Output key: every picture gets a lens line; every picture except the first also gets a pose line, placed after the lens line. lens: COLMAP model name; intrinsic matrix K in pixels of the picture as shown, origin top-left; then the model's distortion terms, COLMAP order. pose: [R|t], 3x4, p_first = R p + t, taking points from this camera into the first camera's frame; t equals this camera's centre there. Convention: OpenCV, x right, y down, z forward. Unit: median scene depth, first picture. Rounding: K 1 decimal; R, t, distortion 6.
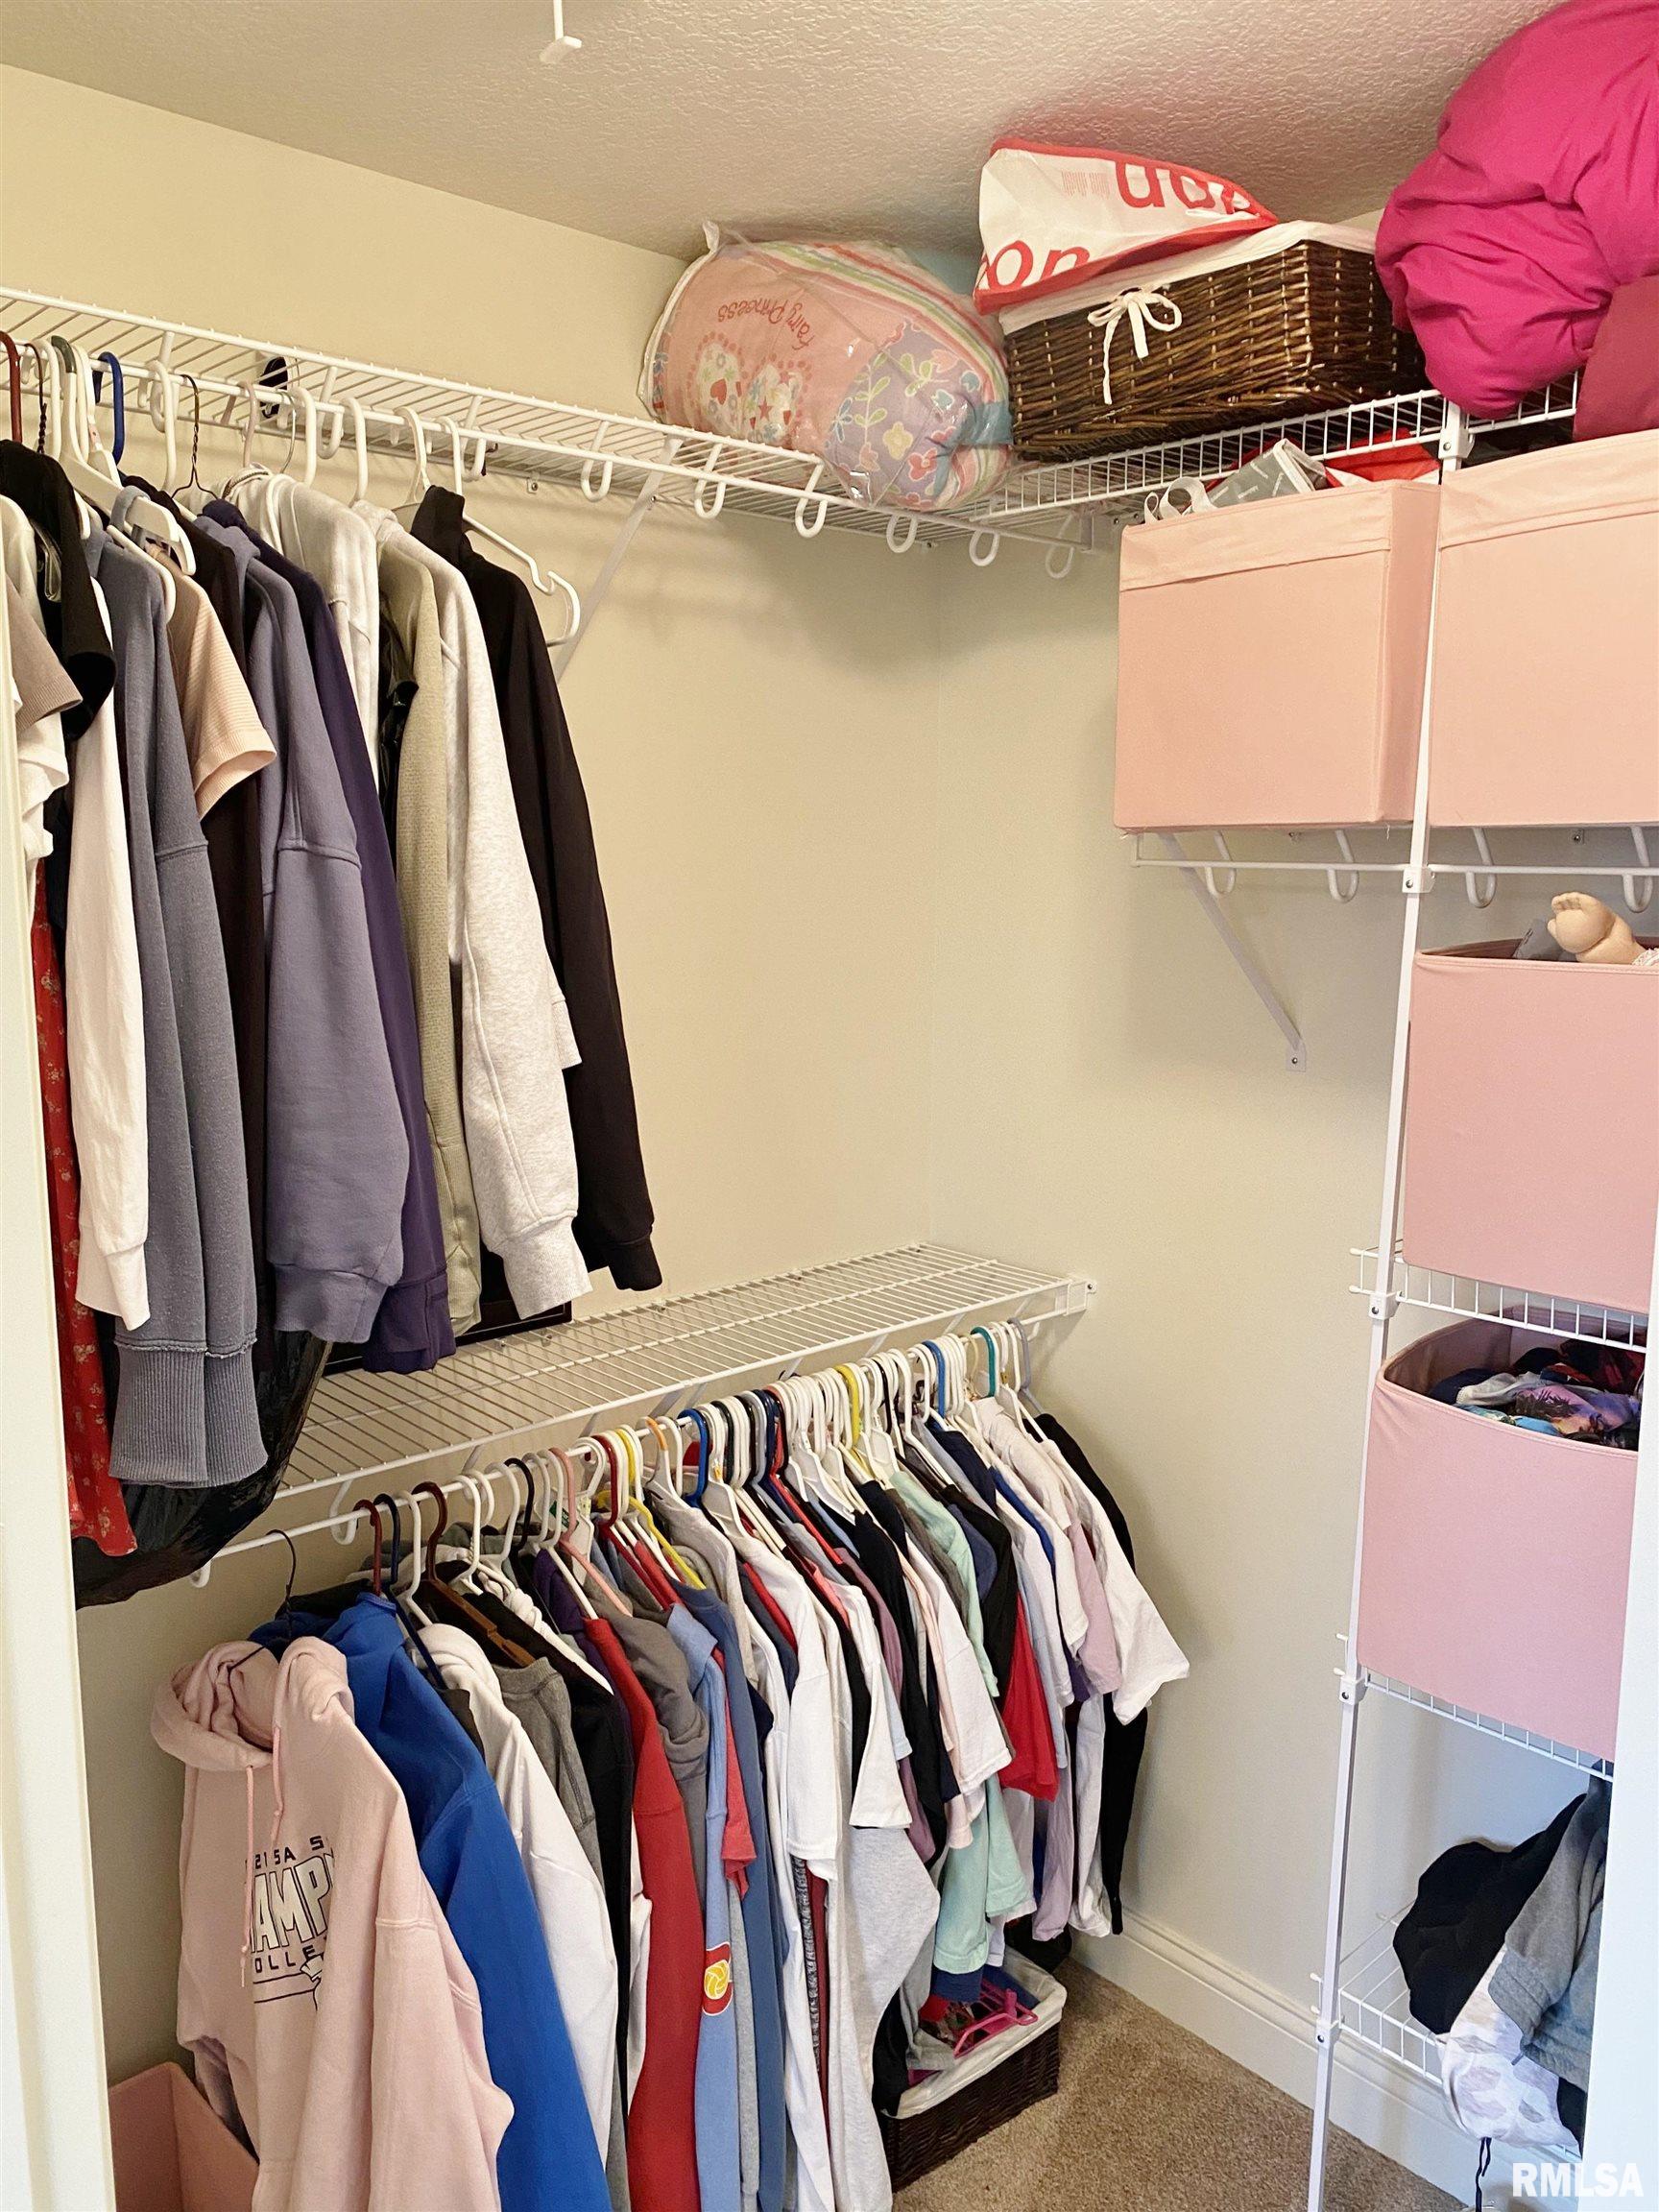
lens RADIAL K [[1679.9, 0, 825.2], [0, 1679.9, 1102.1], [0, 0, 1]] dist [-0.005067, 0.001381]
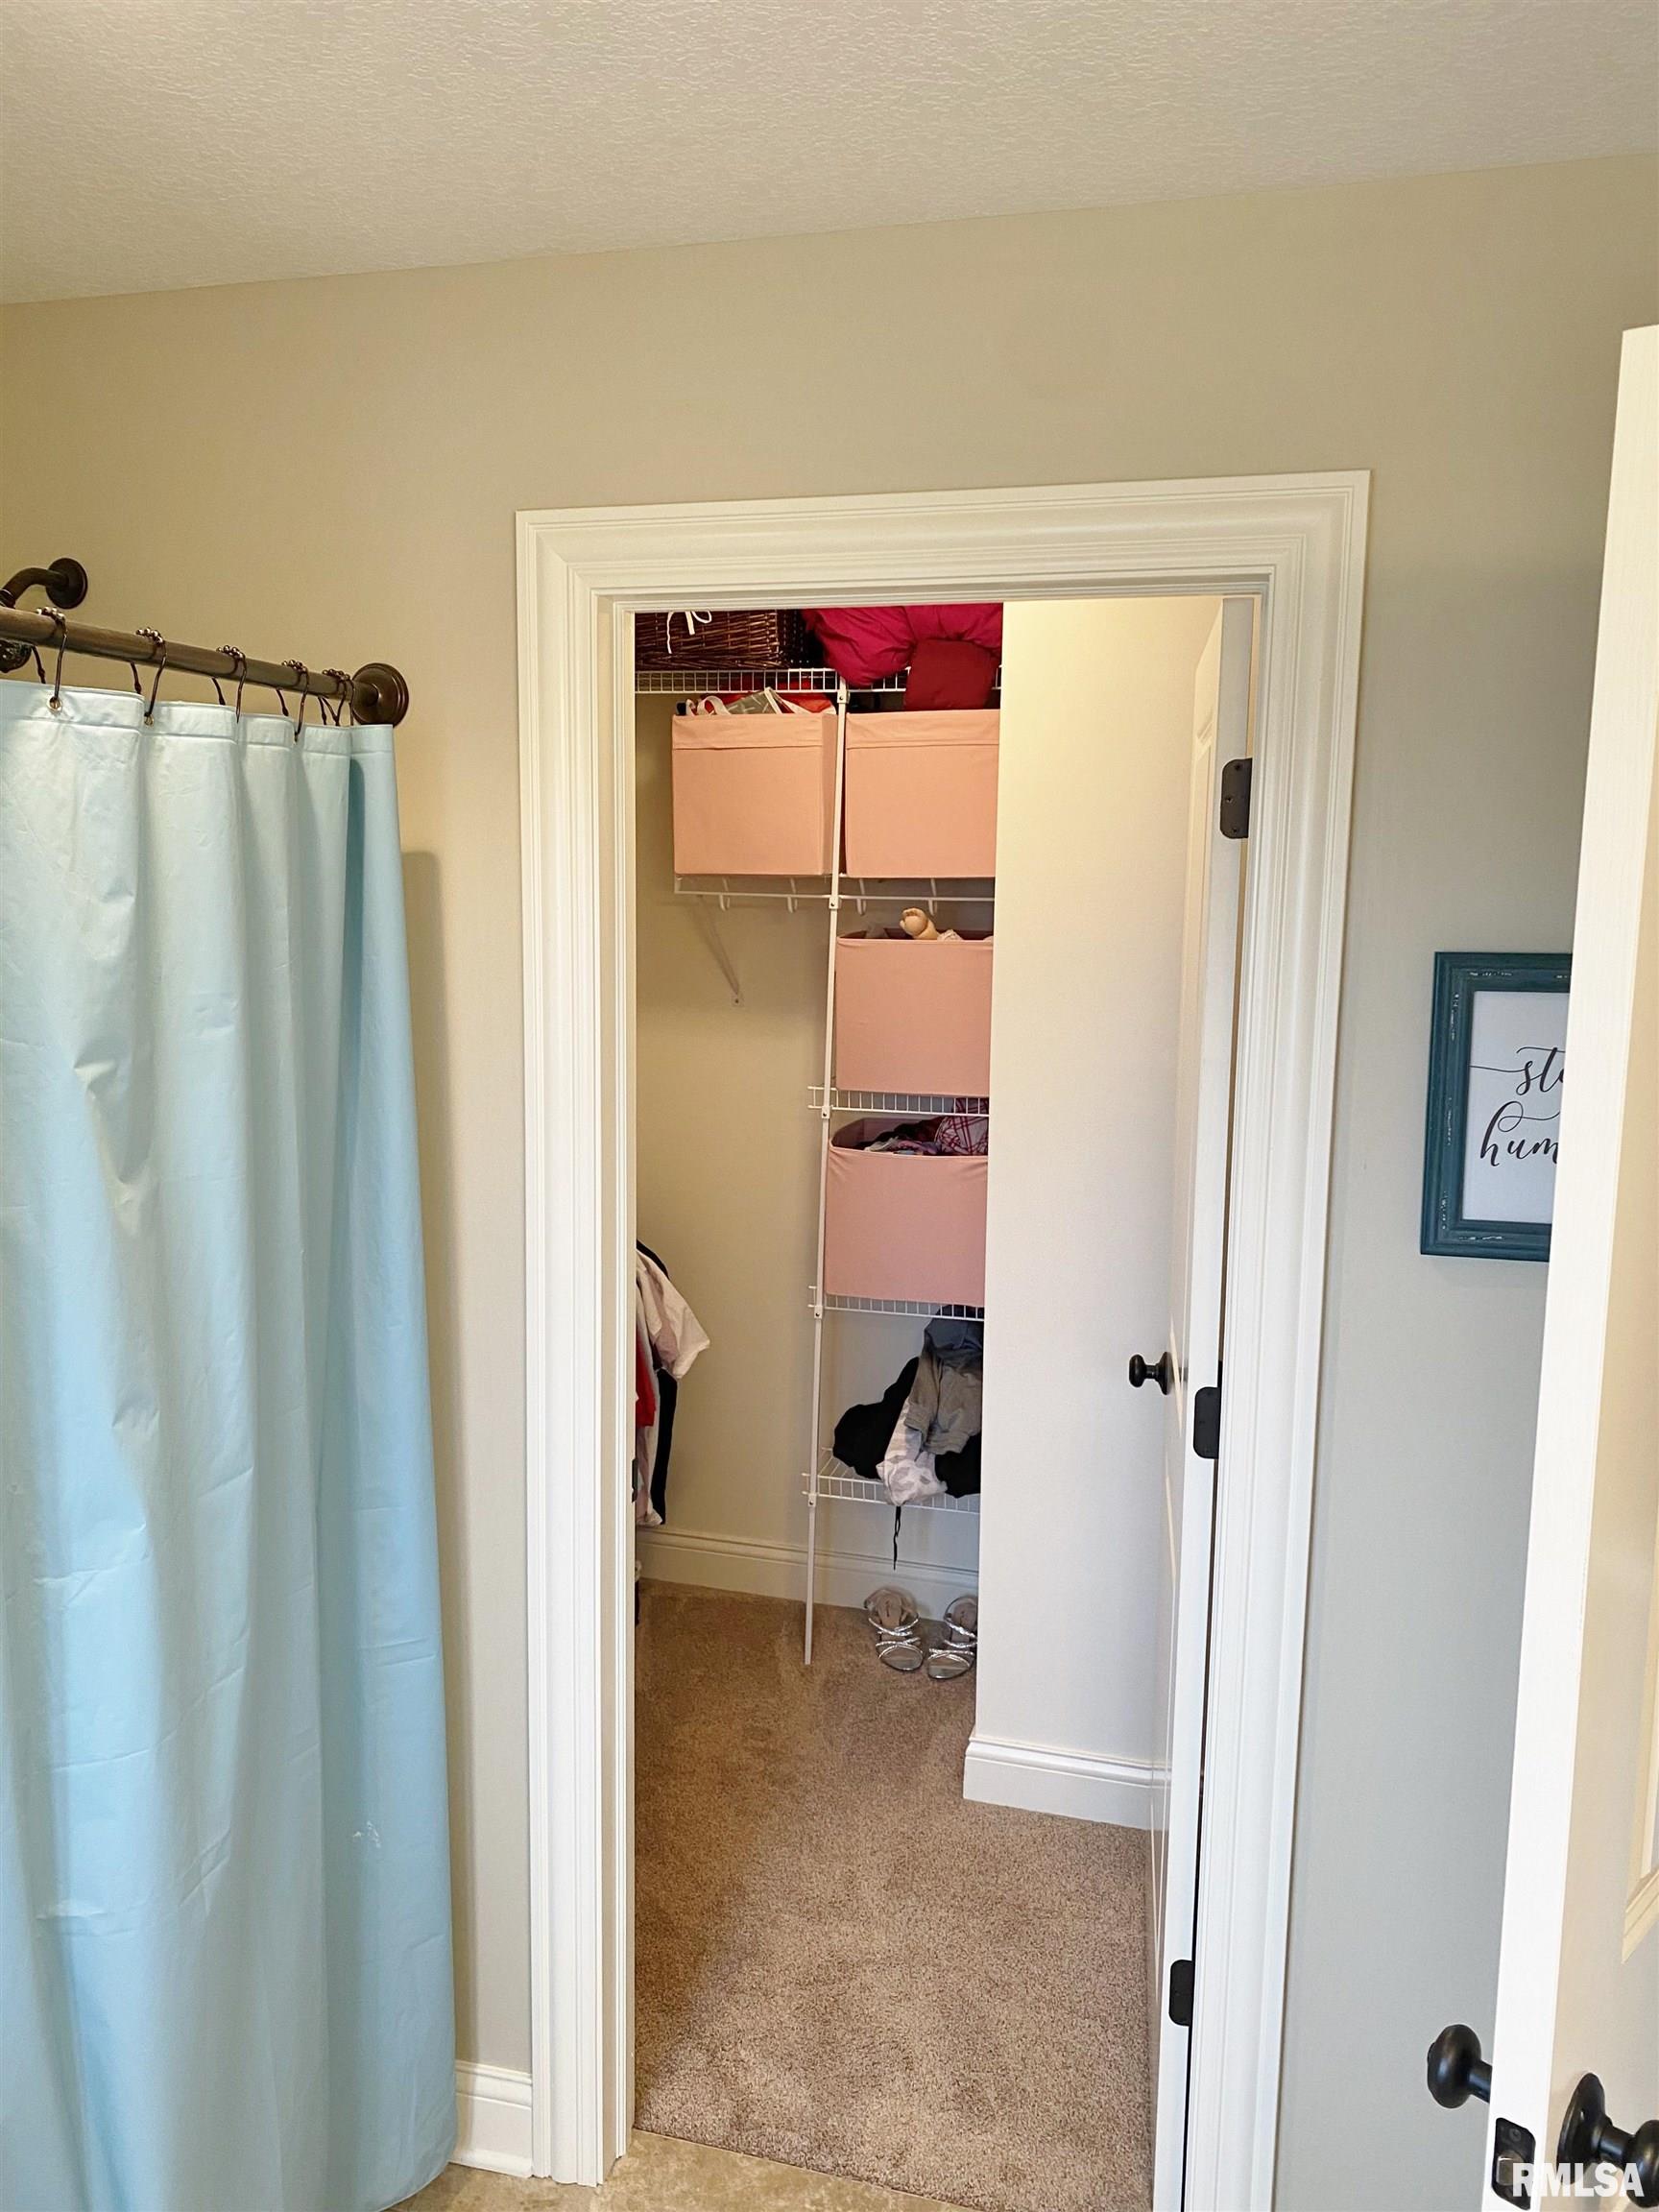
lens RADIAL K [[1679.9, 0, 830.9], [0, 1679.9, 1102.2], [0, 0, 1]] dist [-0.005067, 0.001381]
pose [[0.841302, -0.064082, 0.536753, -0.779015], [0.069591, 0.997525, 0.010017, 0.092085], [-0.536067, 0.028926, 0.843680, -0.736577]]
